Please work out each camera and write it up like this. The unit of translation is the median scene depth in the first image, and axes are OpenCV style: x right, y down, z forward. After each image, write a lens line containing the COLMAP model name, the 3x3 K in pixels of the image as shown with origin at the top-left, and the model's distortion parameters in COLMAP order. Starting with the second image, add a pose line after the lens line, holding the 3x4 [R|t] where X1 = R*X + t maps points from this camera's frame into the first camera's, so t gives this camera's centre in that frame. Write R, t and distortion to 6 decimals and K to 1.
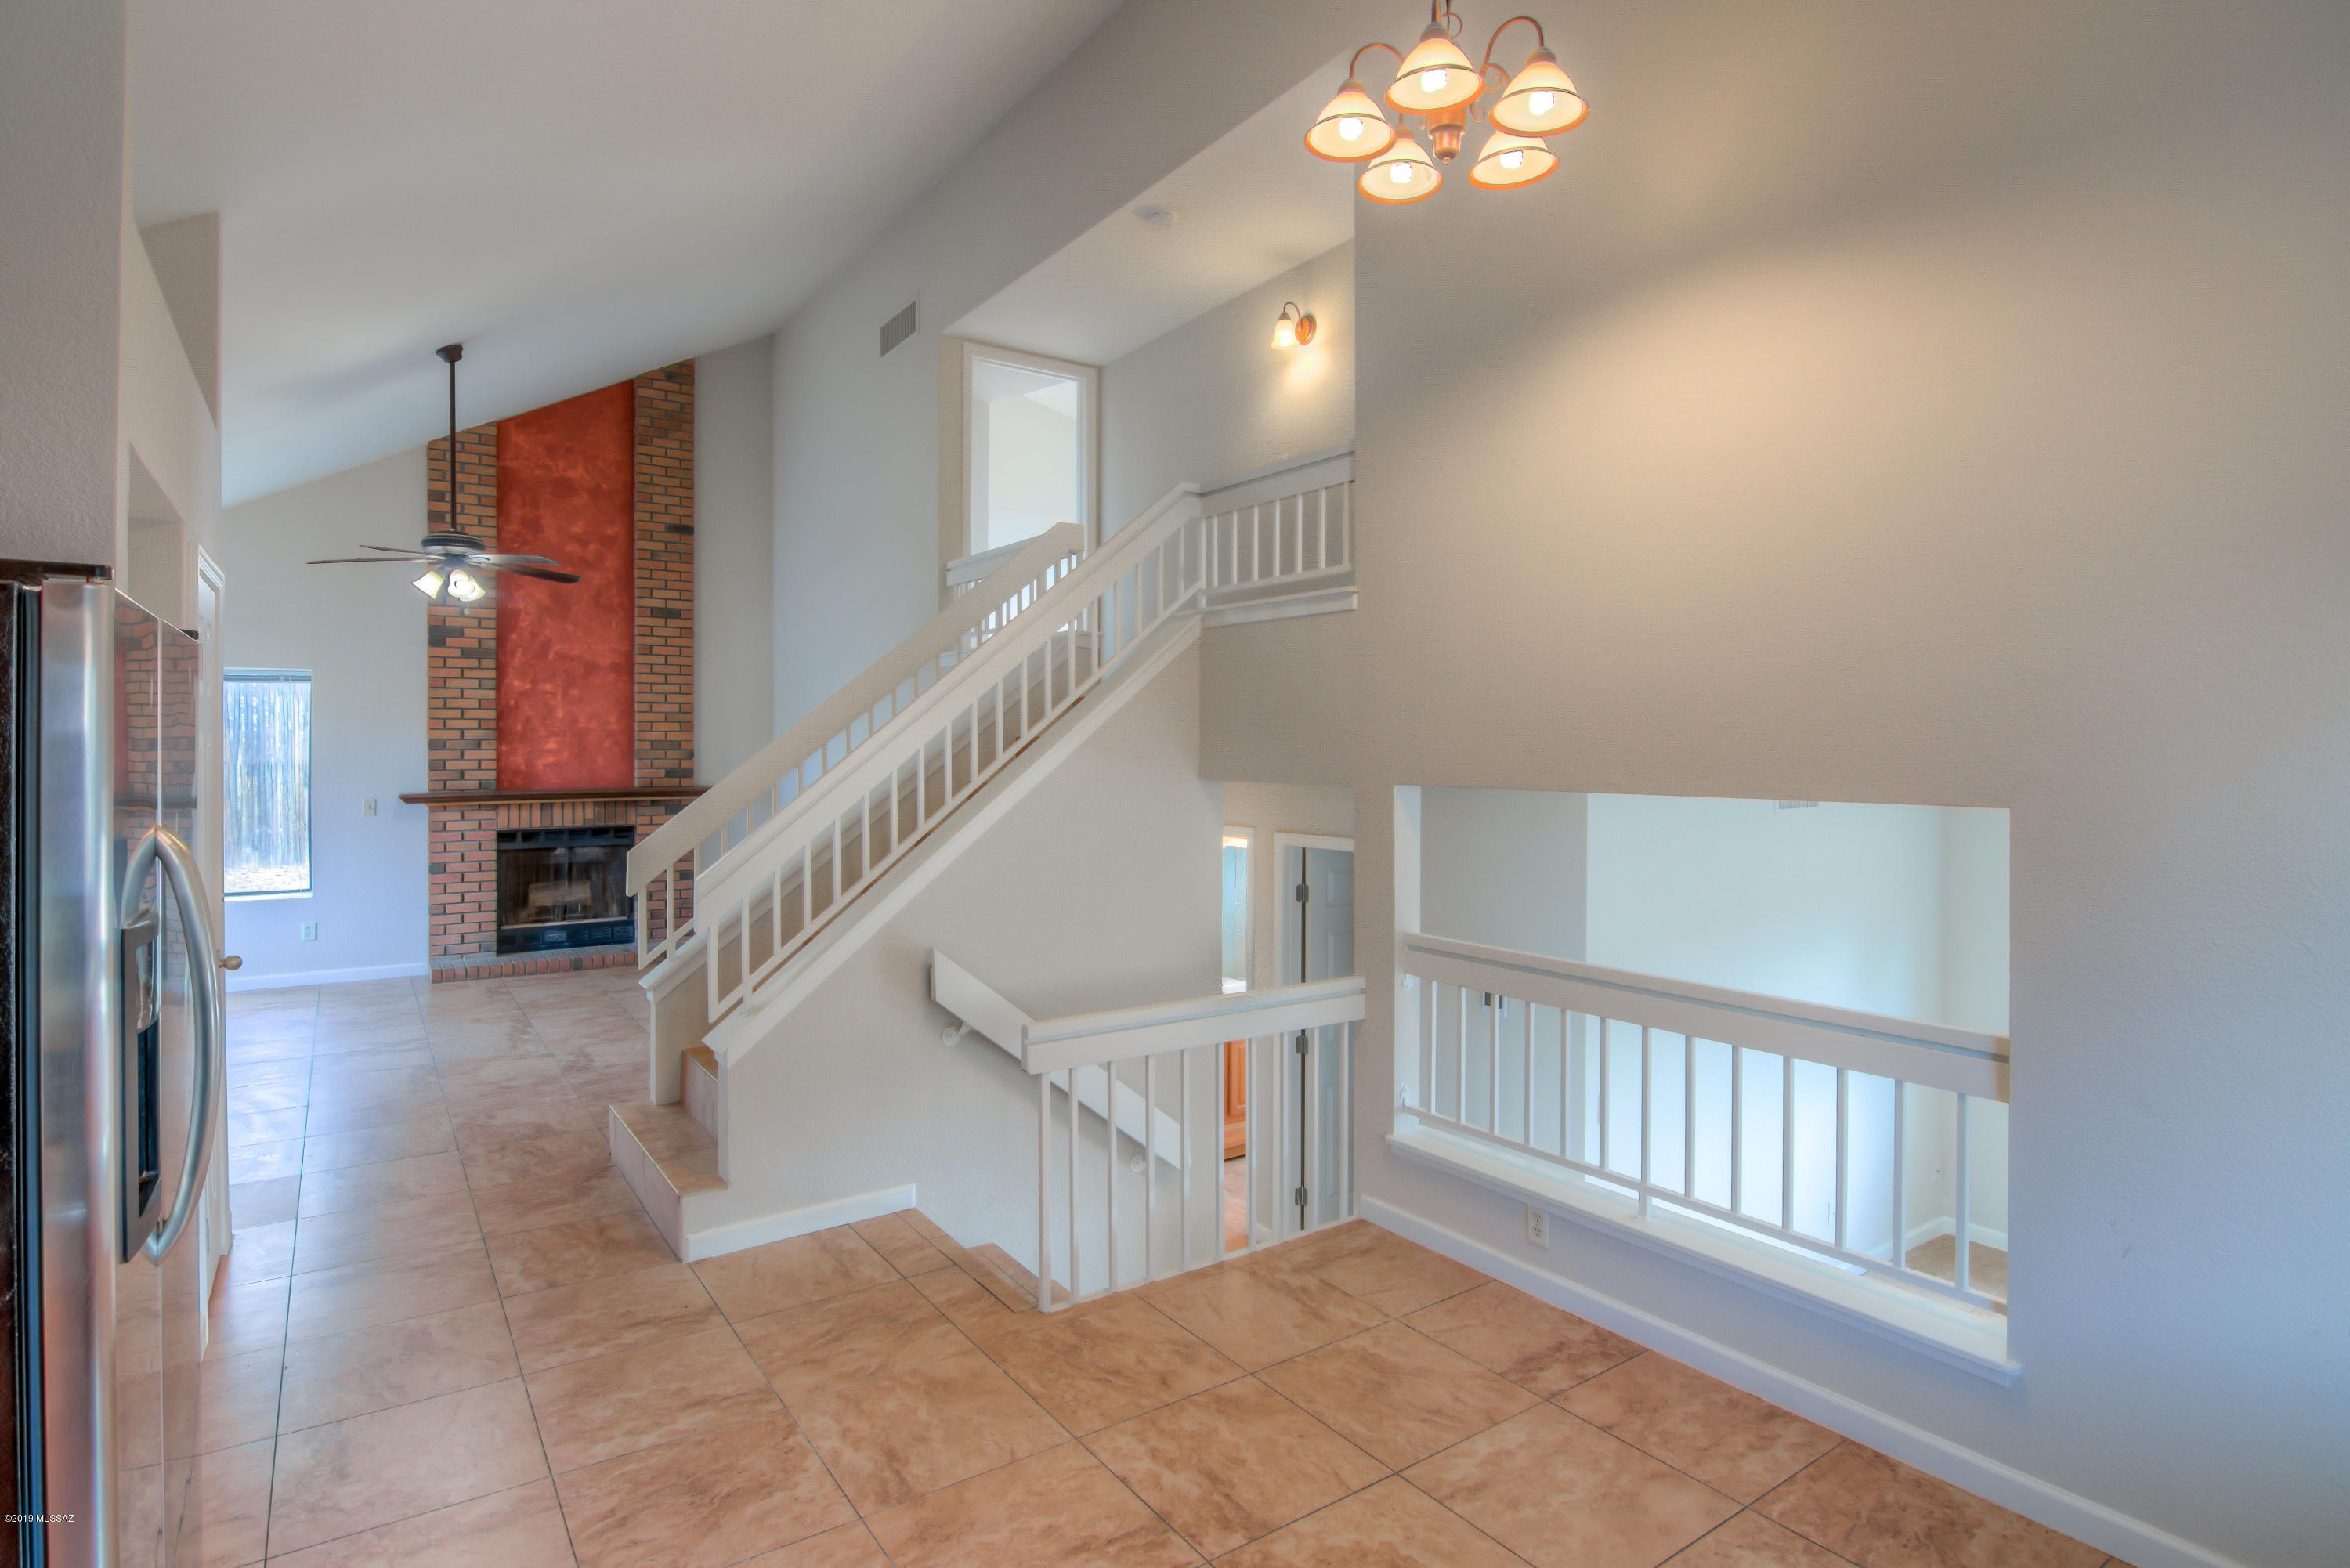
lens RADIAL K [[1222.1, 0, 1173.5], [0, 1222.1, 768.3], [0, 0, 1]] dist [-0.012185, -0.001886]
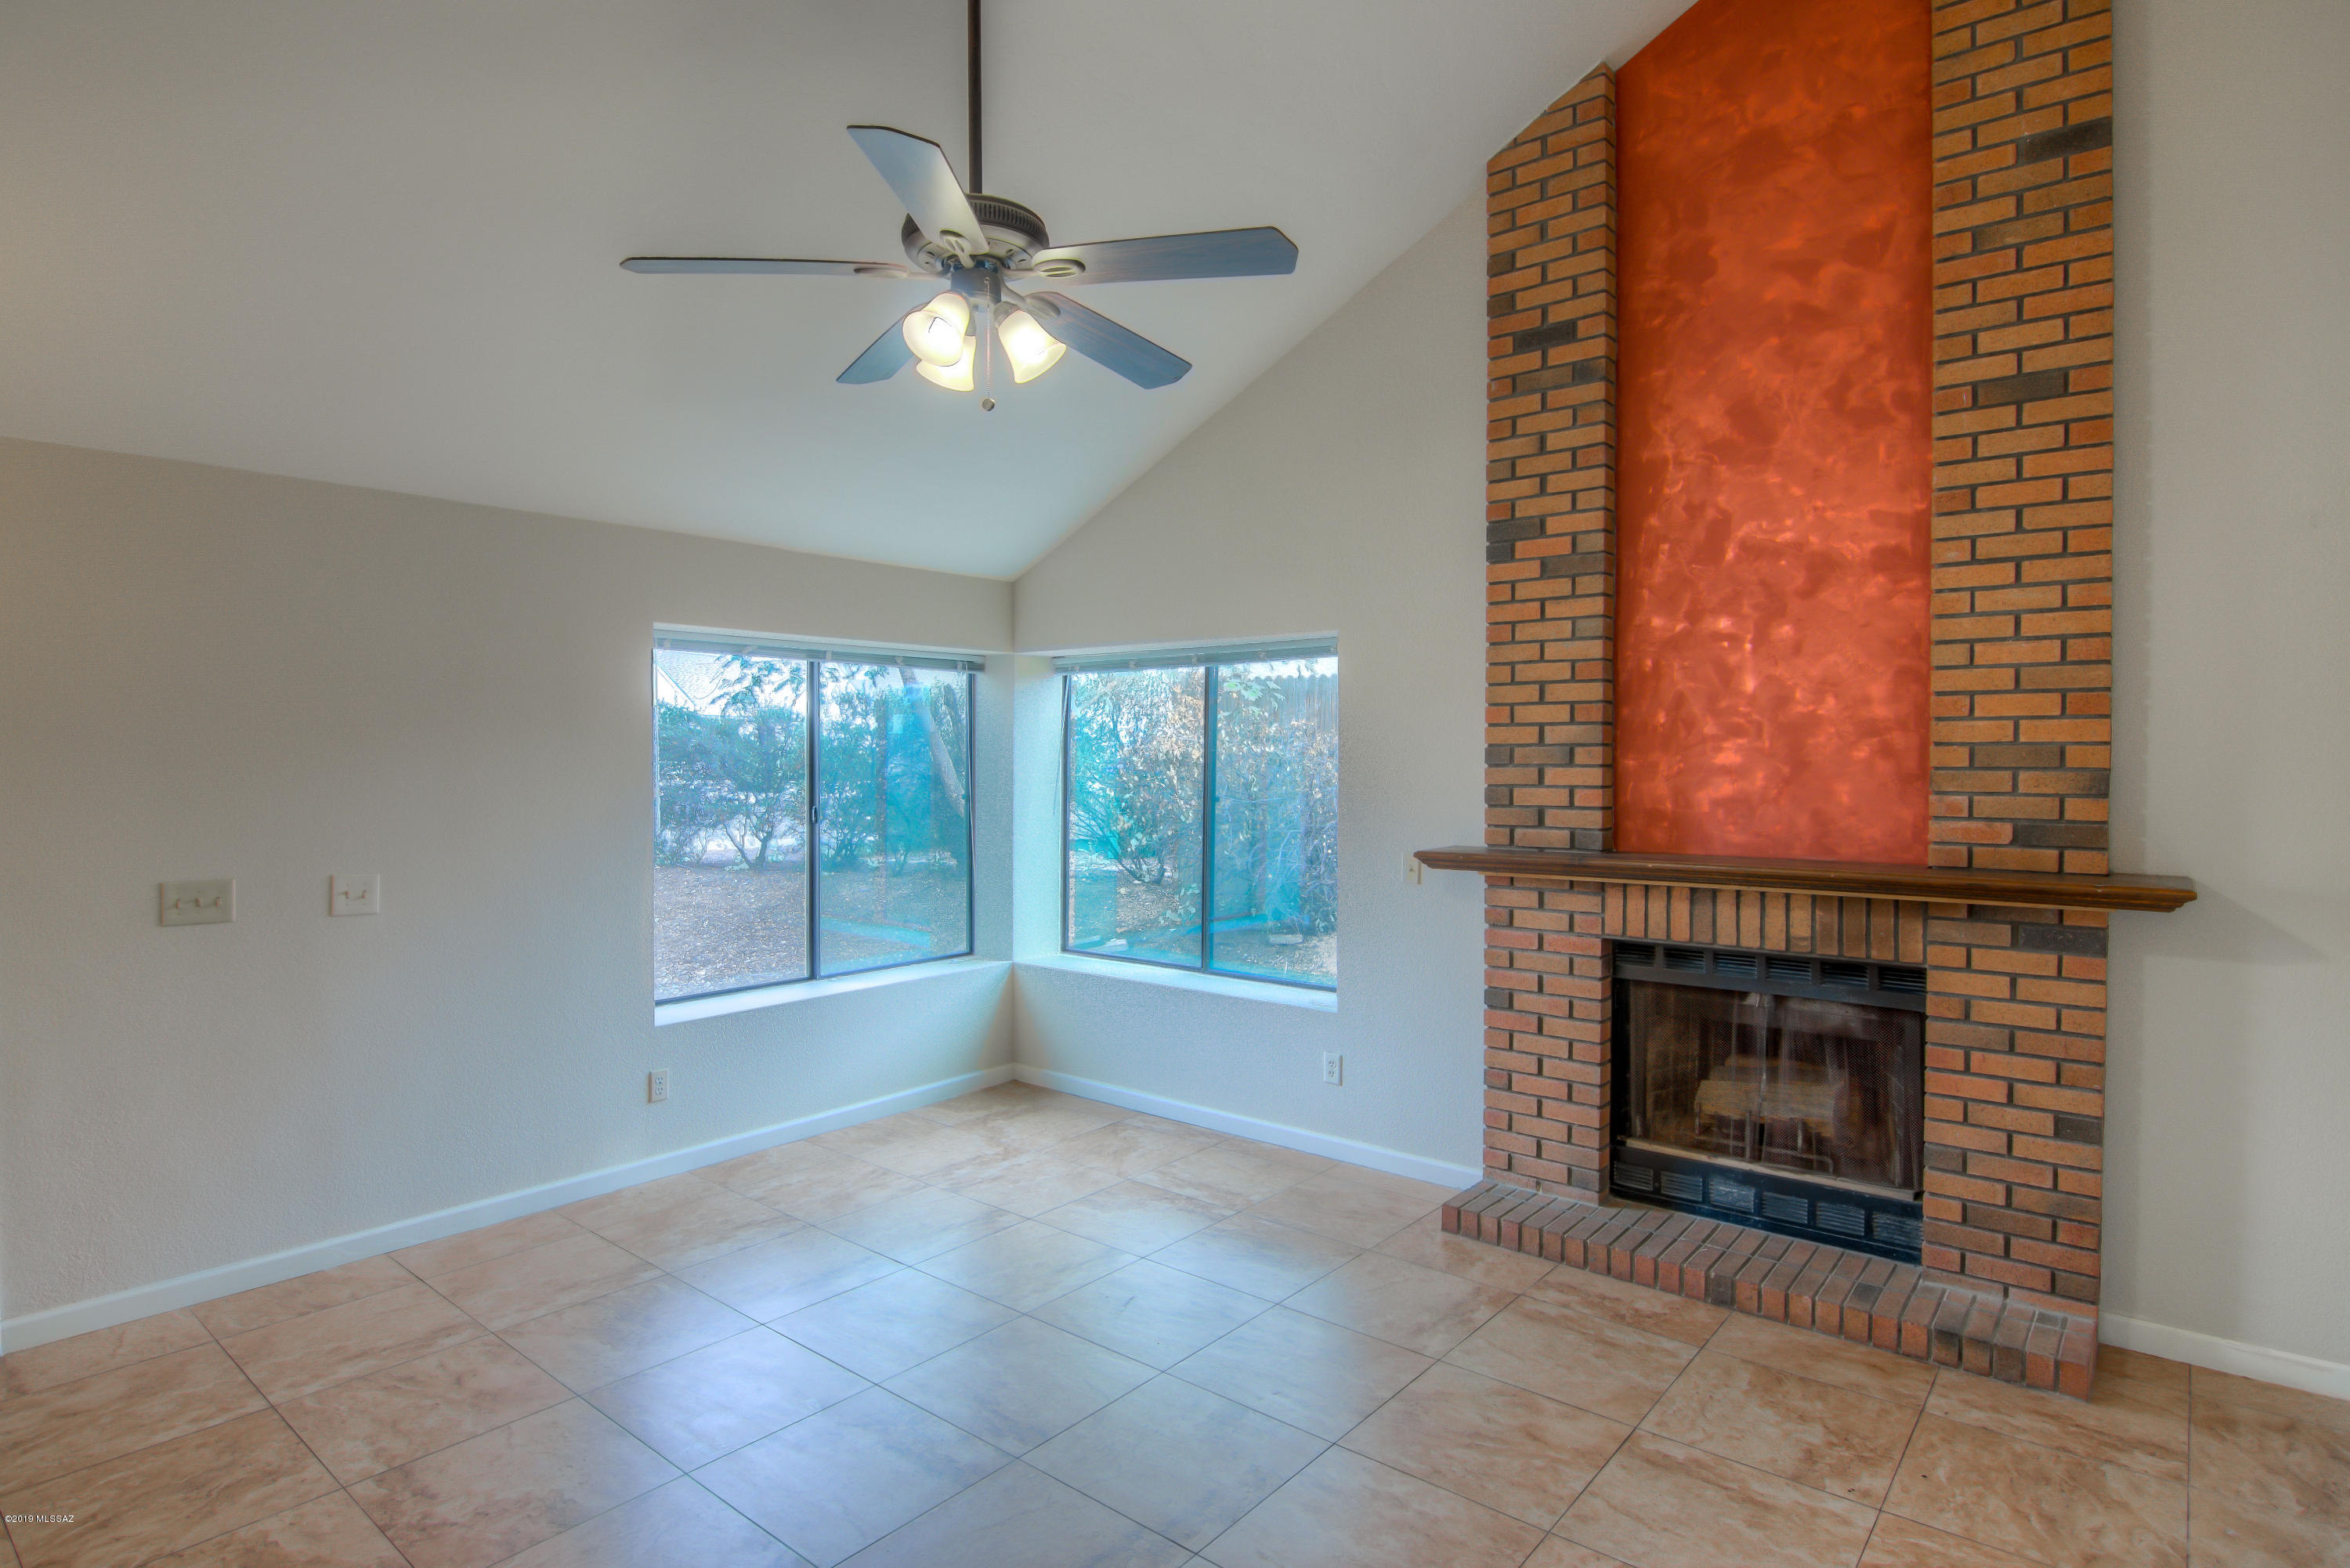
lens RADIAL K [[1222.1, 0, 1173.5], [0, 1222.1, 768.3], [0, 0, 1]] dist [-0.012185, -0.001886]
pose [[0.262510, 0.011311, -0.964863, -0.140956], [-0.015003, 0.999858, 0.007639, -0.015091], [0.964813, 0.012471, 0.262642, 0.693928]]
